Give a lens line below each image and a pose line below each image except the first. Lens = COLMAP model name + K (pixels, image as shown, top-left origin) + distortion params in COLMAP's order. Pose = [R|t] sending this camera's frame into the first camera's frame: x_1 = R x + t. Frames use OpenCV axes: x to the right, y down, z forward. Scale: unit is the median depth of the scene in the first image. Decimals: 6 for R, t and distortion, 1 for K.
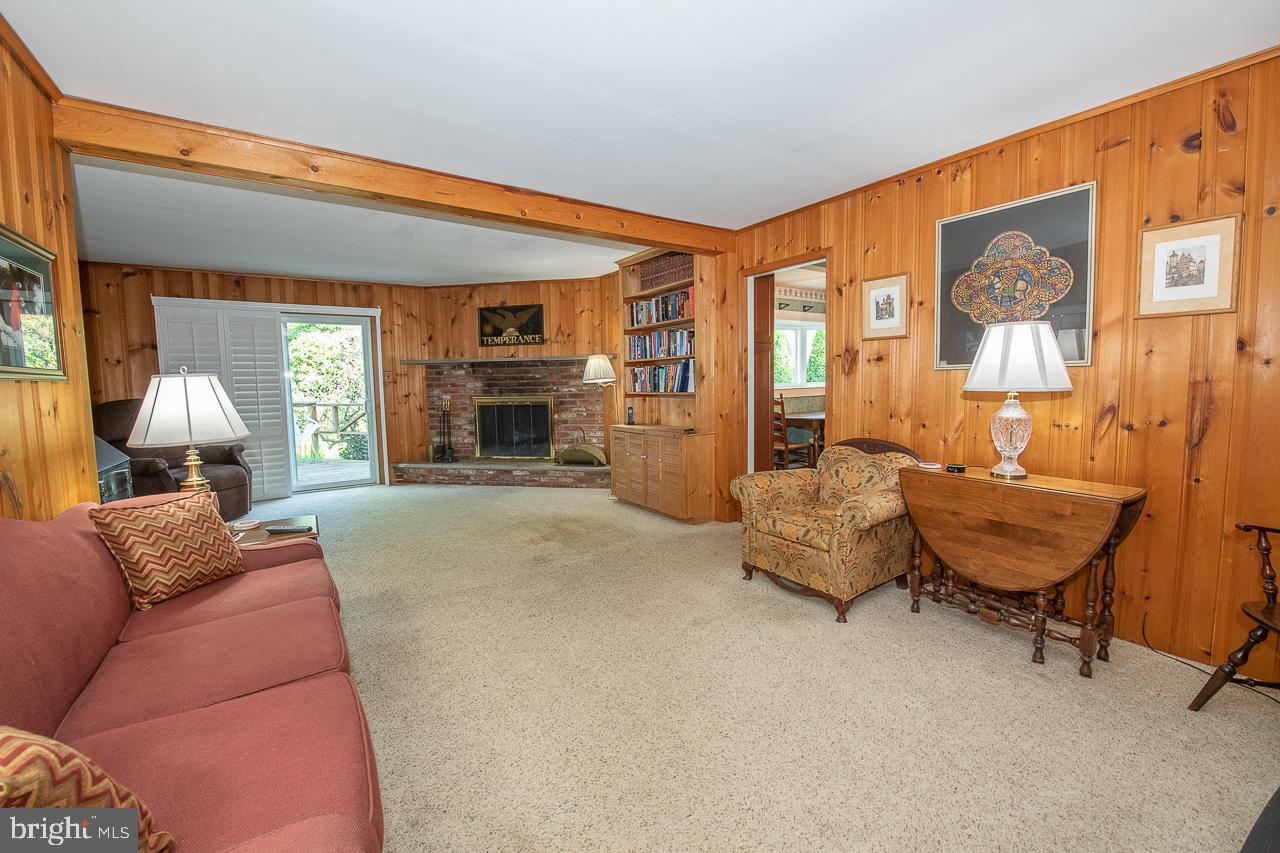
lens RADIAL K [[515.4, 0, 646.6], [0, 515.4, 420.9], [0, 0, 1]] dist [-0.005825, -0.000344]
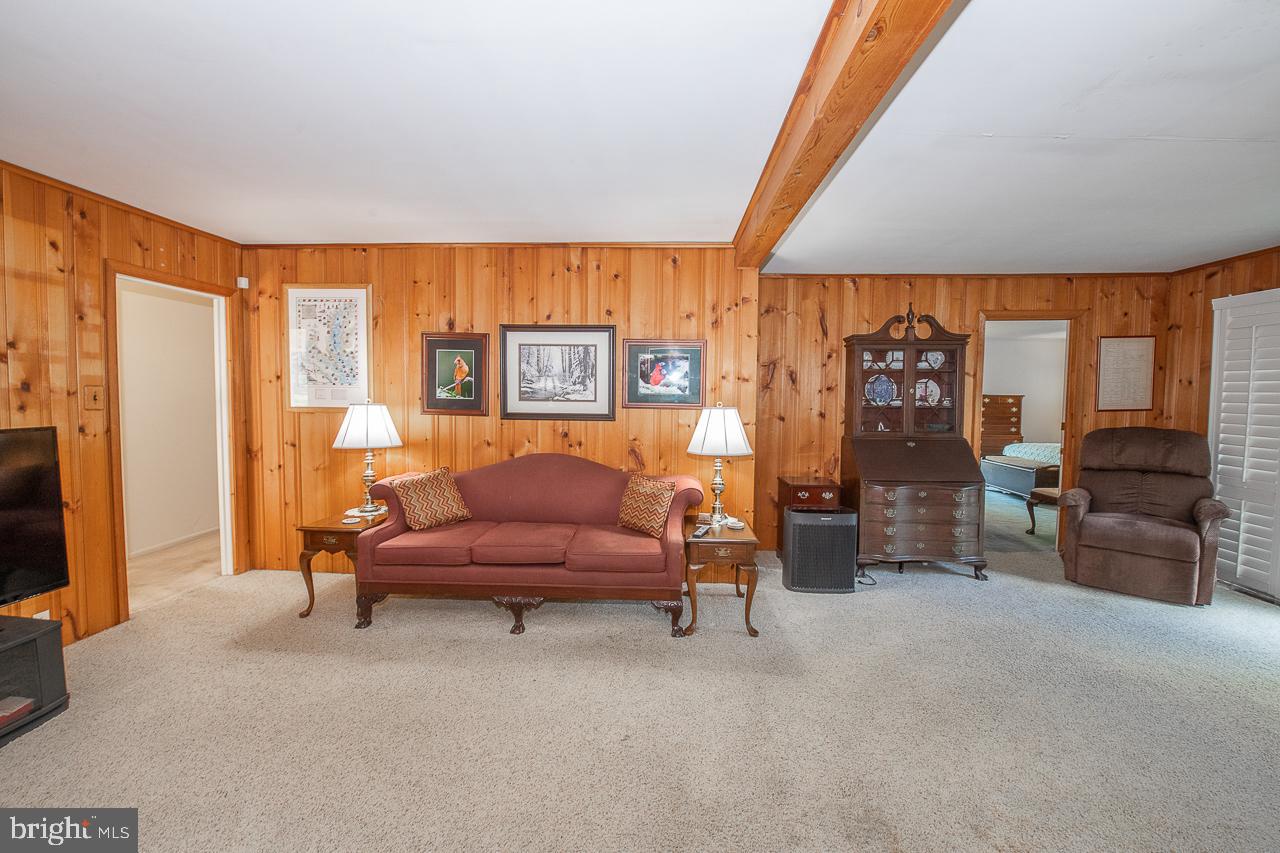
lens RADIAL K [[522.3, 0, 635.3], [0, 522.3, 420.6], [0, 0, 1]] dist [-0.019445, -0.000385]
pose [[-0.600518, 0.051835, -0.797929, 0.151183], [-0.060105, 0.992147, 0.109687, -0.073284], [0.797349, 0.113829, -0.592687, 0.625565]]
